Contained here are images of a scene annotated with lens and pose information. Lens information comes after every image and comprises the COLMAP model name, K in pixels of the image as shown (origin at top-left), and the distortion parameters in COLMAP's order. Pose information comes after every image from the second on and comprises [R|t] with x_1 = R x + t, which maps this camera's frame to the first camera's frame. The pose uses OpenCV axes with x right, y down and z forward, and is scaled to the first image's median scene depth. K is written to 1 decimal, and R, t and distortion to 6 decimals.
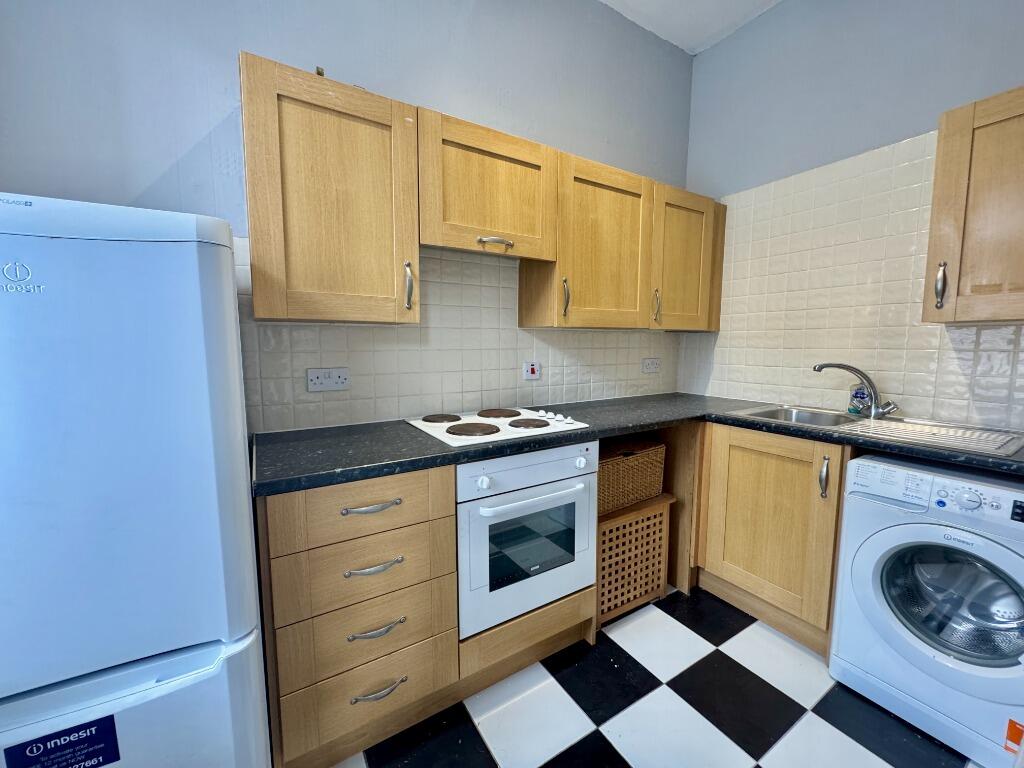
lens RADIAL K [[408.6, 0, 512.0], [0, 408.6, 383.2], [0, 0, 1]] dist [-0.008024, 0.000697]
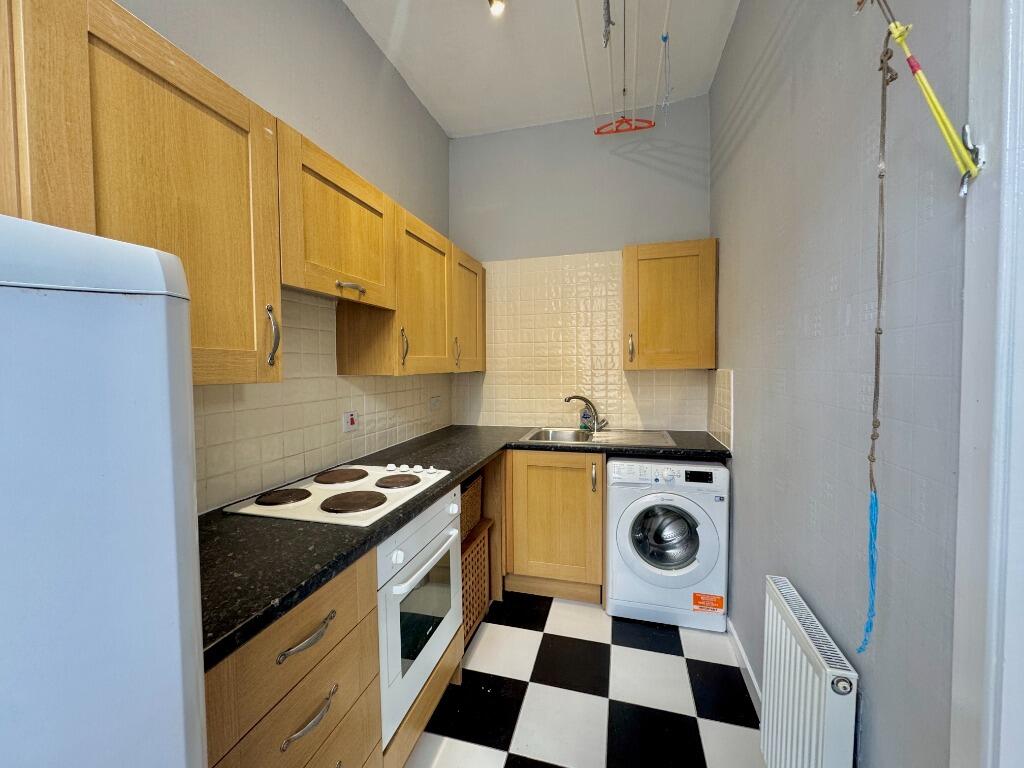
lens RADIAL K [[408.6, 0, 513.0], [0, 408.6, 382.3], [0, 0, 1]] dist [-0.008024, 0.000697]
pose [[0.728640, -0.036804, 0.683907, -0.386705], [0.078287, 0.996486, -0.029781, -0.077562], [-0.680408, 0.075241, 0.728961, 0.106171]]
